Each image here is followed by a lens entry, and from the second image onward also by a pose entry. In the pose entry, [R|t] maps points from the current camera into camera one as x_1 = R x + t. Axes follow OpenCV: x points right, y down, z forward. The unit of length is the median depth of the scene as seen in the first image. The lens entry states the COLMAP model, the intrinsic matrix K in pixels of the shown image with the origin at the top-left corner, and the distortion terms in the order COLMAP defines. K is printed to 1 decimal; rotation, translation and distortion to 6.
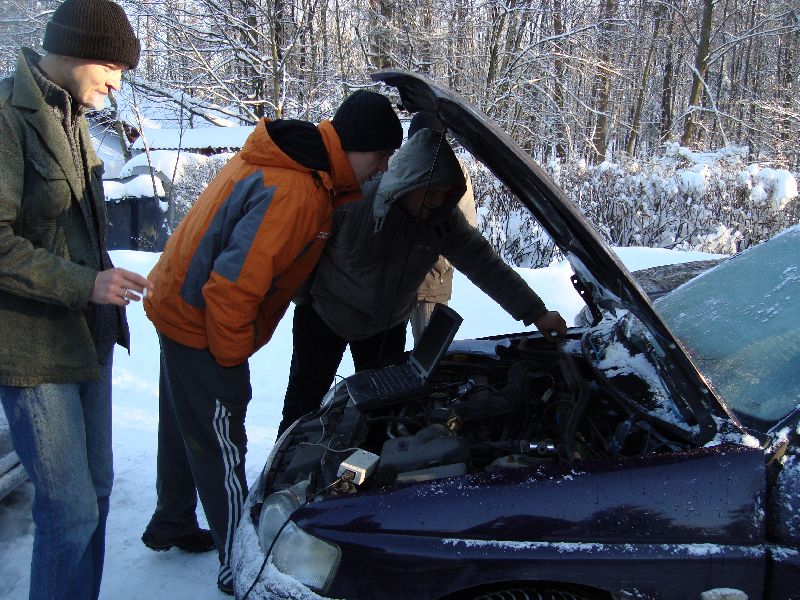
lens RADIAL K [[772.2, 0, 400.0], [0, 772.2, 300.0], [0, 0, 1]] dist [-0.218650, 0.220357]
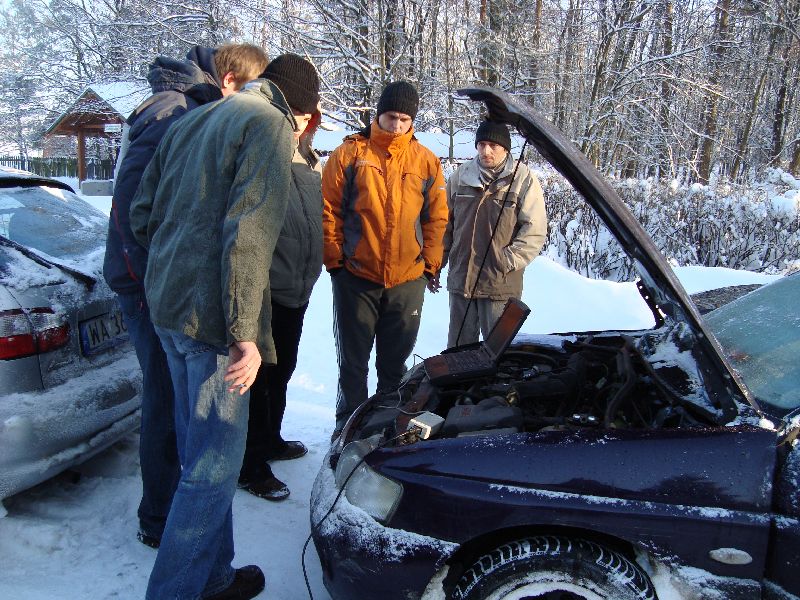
lens RADIAL K [[772.2, 0, 400.0], [0, 772.2, 300.0], [0, 0, 1]] dist [-0.218650, 0.220357]
pose [[0.990168, 0.067207, -0.122684, 0.024500], [-0.068919, 0.997574, -0.009762, 0.028119], [0.121730, 0.018121, 0.992398, -0.107716]]
